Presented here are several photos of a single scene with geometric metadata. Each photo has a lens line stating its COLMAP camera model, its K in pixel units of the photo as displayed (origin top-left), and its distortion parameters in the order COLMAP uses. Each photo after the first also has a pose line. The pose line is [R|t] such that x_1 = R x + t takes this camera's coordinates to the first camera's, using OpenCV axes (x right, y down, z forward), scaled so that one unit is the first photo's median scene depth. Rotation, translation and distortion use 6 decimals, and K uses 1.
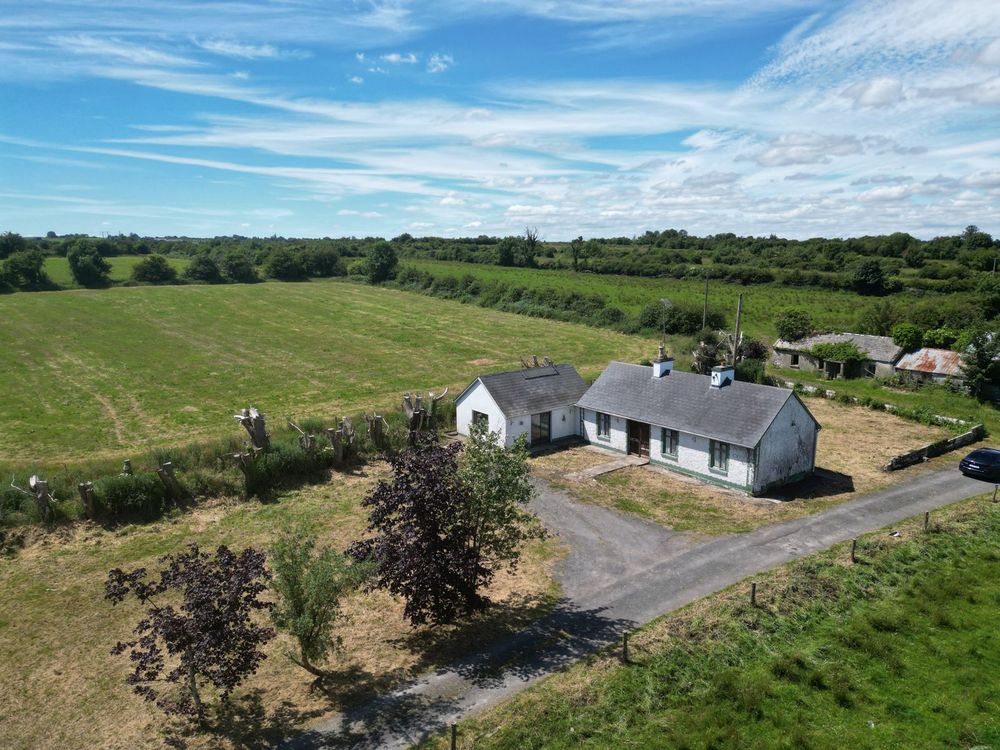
lens RADIAL K [[703.7, 0, 497.2], [0, 703.7, 373.9], [0, 0, 1]] dist [0.072371, -0.068435]
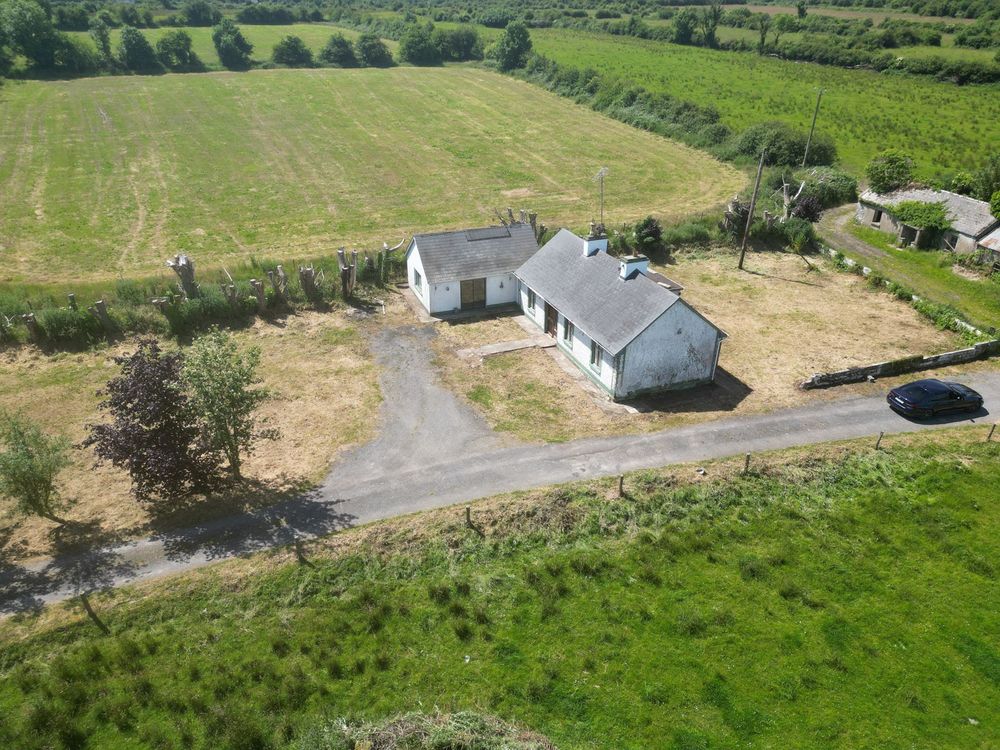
lens RADIAL K [[703.7, 0, 497.5], [0, 703.7, 371.9], [0, 0, 1]] dist [0.072371, -0.068435]
pose [[0.958254, 0.142170, -0.248065, 0.364573], [-0.061576, 0.949870, 0.306521, -0.127981], [0.279207, -0.278450, 0.918972, 0.058901]]
